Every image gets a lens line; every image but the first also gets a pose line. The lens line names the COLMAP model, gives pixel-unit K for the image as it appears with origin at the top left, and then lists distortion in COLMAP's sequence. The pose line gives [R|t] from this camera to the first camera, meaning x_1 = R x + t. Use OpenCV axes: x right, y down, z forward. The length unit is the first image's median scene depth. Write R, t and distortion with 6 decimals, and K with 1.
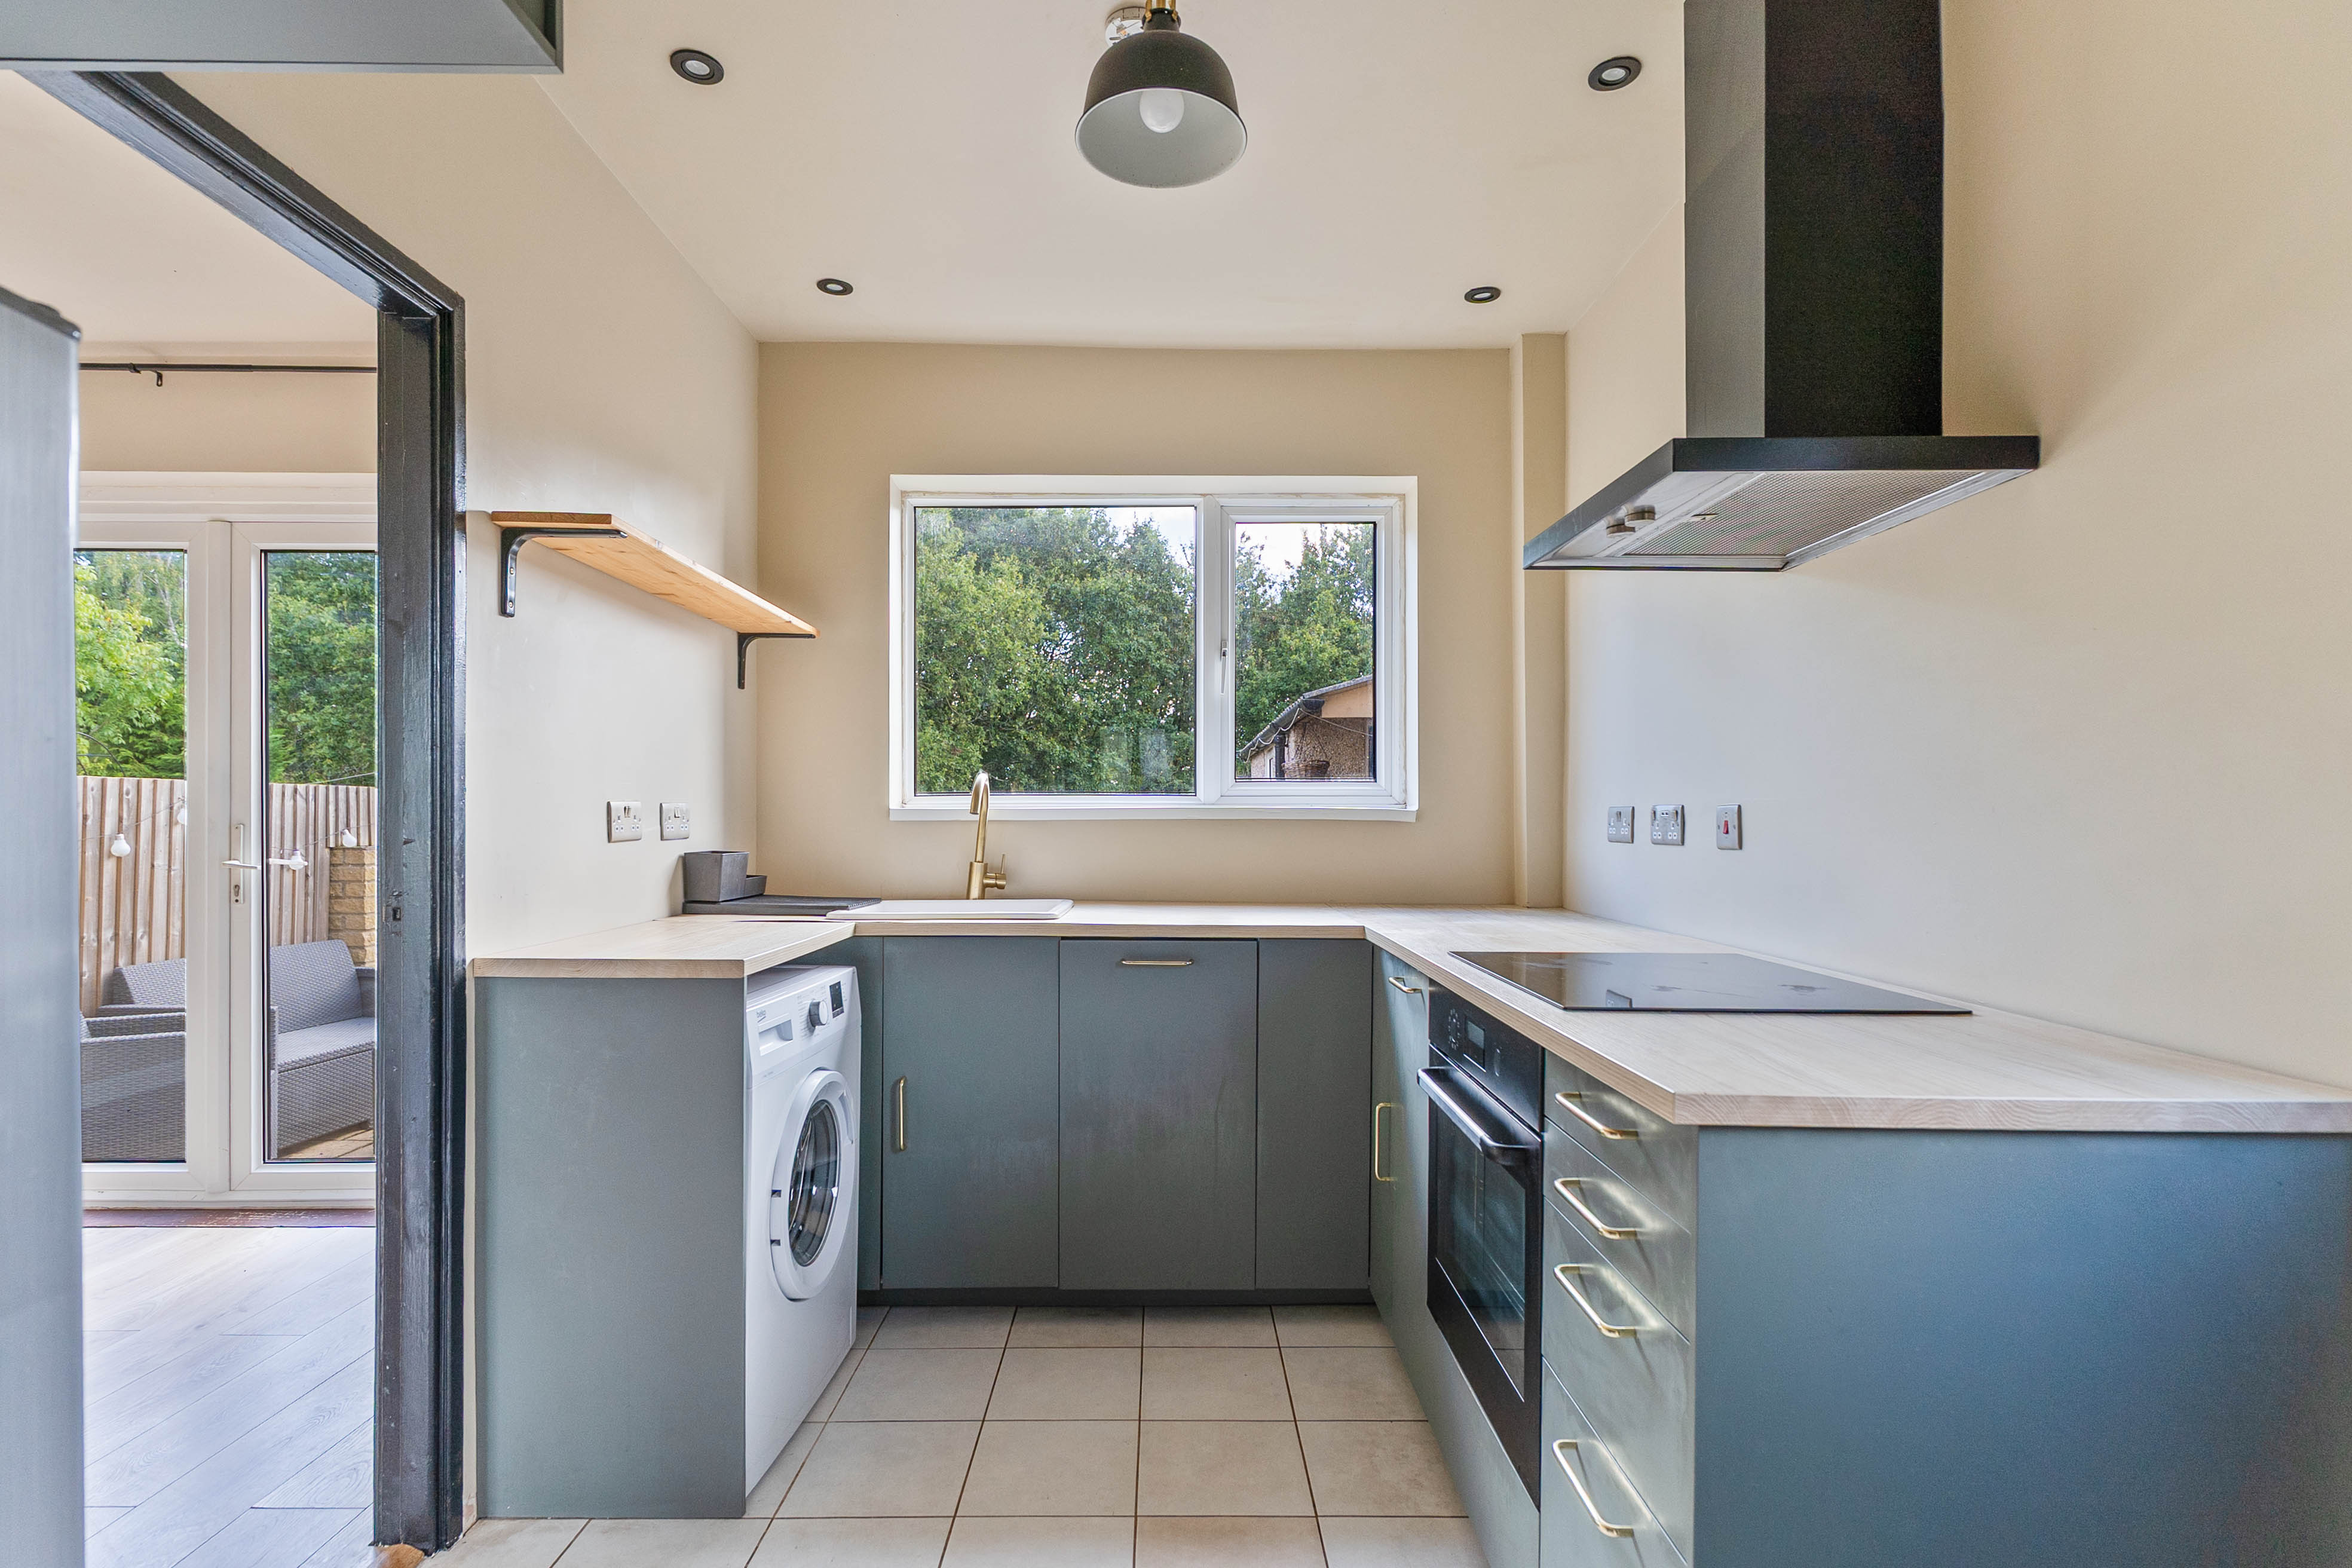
lens RADIAL K [[1145.5, 0, 1173.7], [0, 1145.5, 814.2], [0, 0, 1]] dist [0.000908, 0.000122]
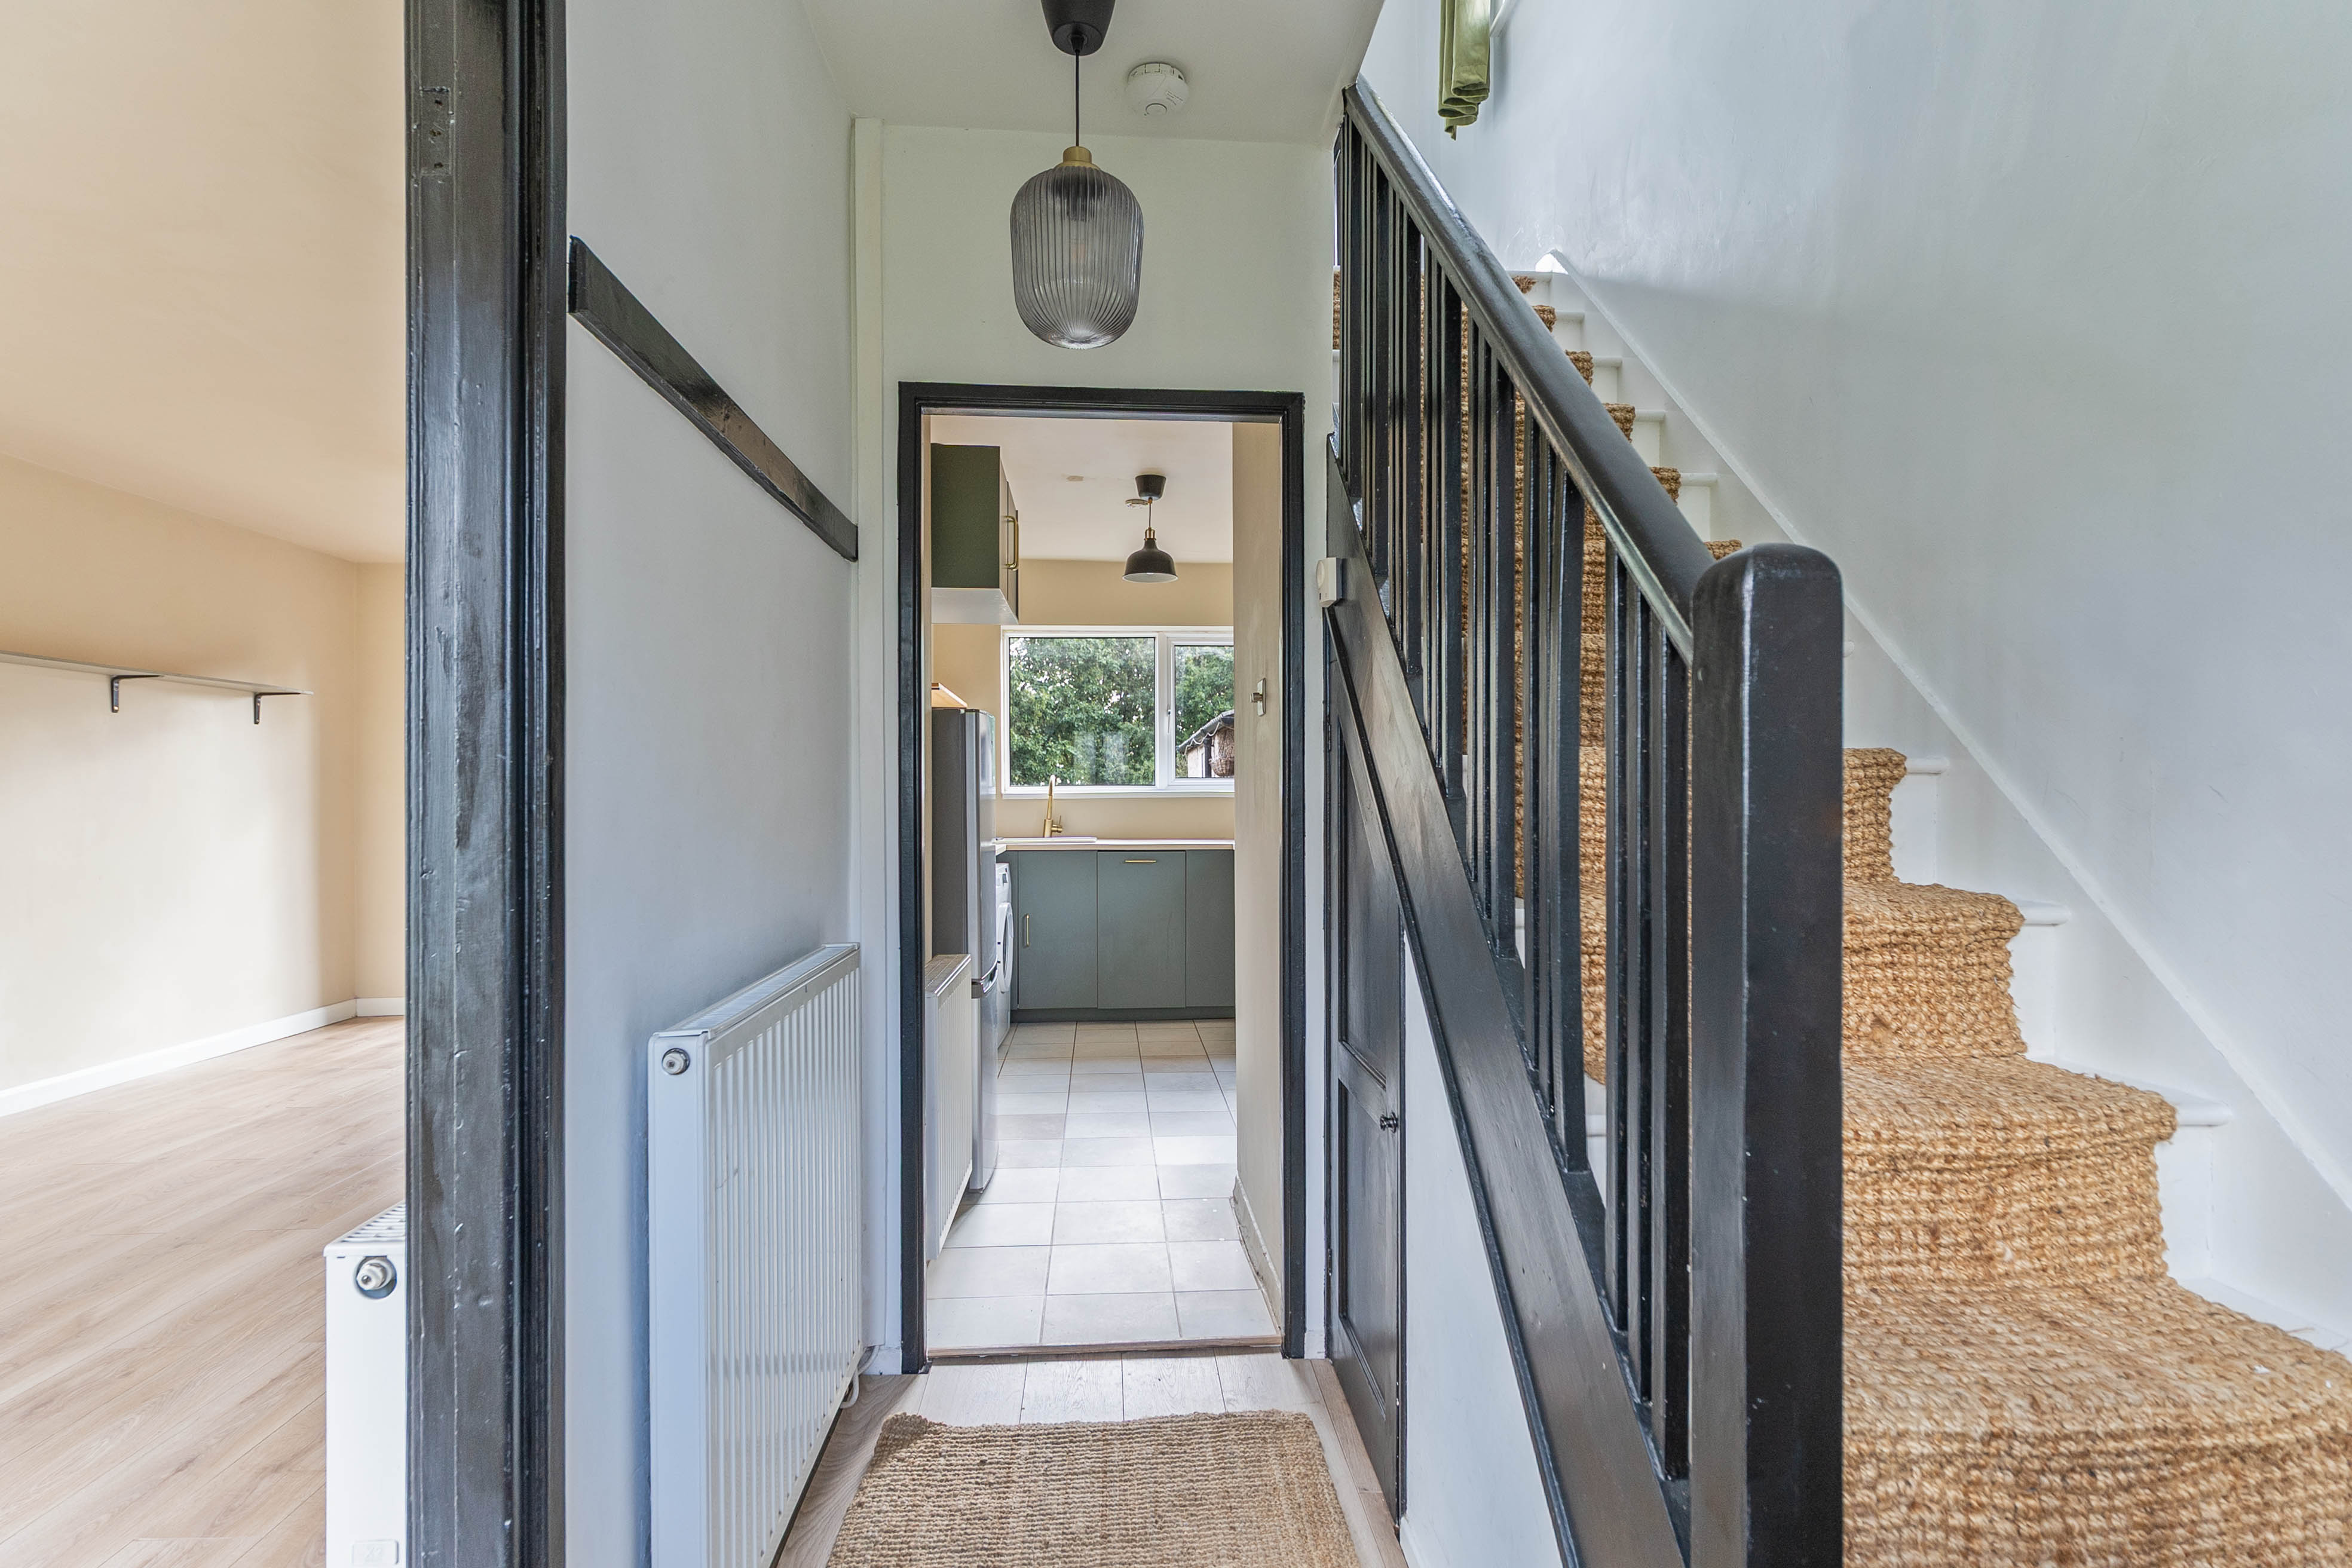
lens RADIAL K [[1112.9, 0, 1176.0], [0, 1112.9, 784.0], [0, 0, 1]] dist [0.000394, 0.000048]
pose [[0.998533, -0.001939, 0.054104, -0.017532], [0.002556, 0.999933, -0.011329, 0.000769], [-0.054079, 0.011451, 0.998471, -0.335335]]
